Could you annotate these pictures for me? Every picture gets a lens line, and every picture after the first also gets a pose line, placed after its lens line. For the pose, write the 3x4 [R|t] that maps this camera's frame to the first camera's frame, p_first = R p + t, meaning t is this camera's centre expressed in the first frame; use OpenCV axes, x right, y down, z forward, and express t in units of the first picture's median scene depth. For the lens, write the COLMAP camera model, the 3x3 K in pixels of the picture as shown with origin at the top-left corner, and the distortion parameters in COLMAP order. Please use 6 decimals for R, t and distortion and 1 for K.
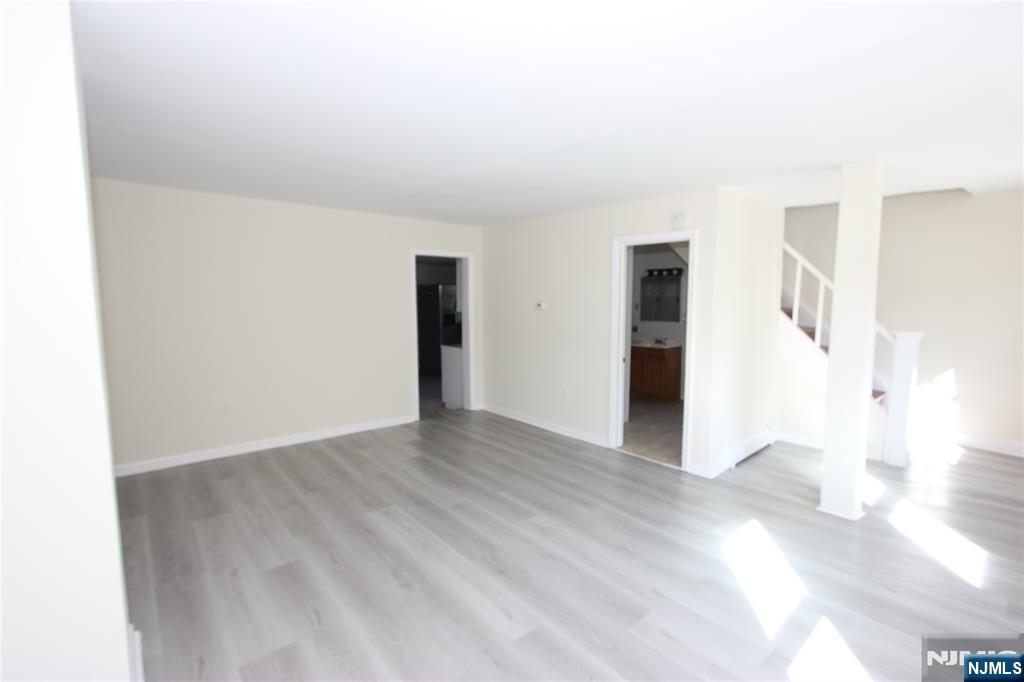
lens RADIAL K [[471.0, 0, 512.0], [0, 471.0, 341.0], [0, 0, 1]] dist [-0.002970, -0.000096]
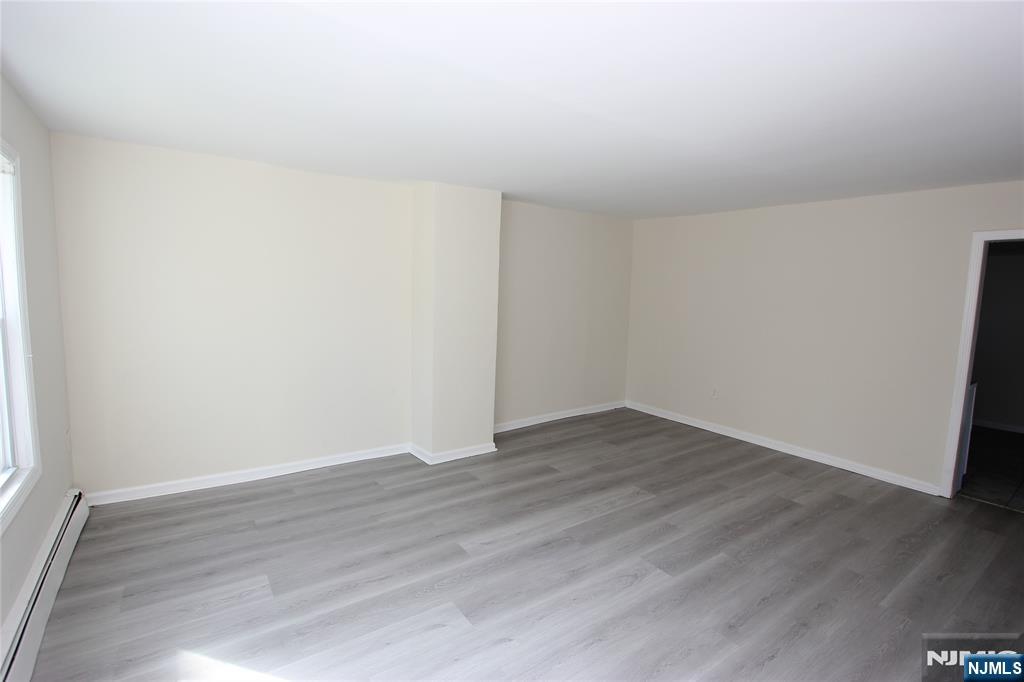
lens RADIAL K [[471.0, 0, 512.0], [0, 471.0, 341.0], [0, 0, 1]] dist [-0.002970, -0.000096]
pose [[-0.088342, 0.100821, -0.990975, 0.816867], [-0.121868, 0.986296, 0.111209, -0.072232], [0.988607, 0.130593, -0.074844, 0.748531]]
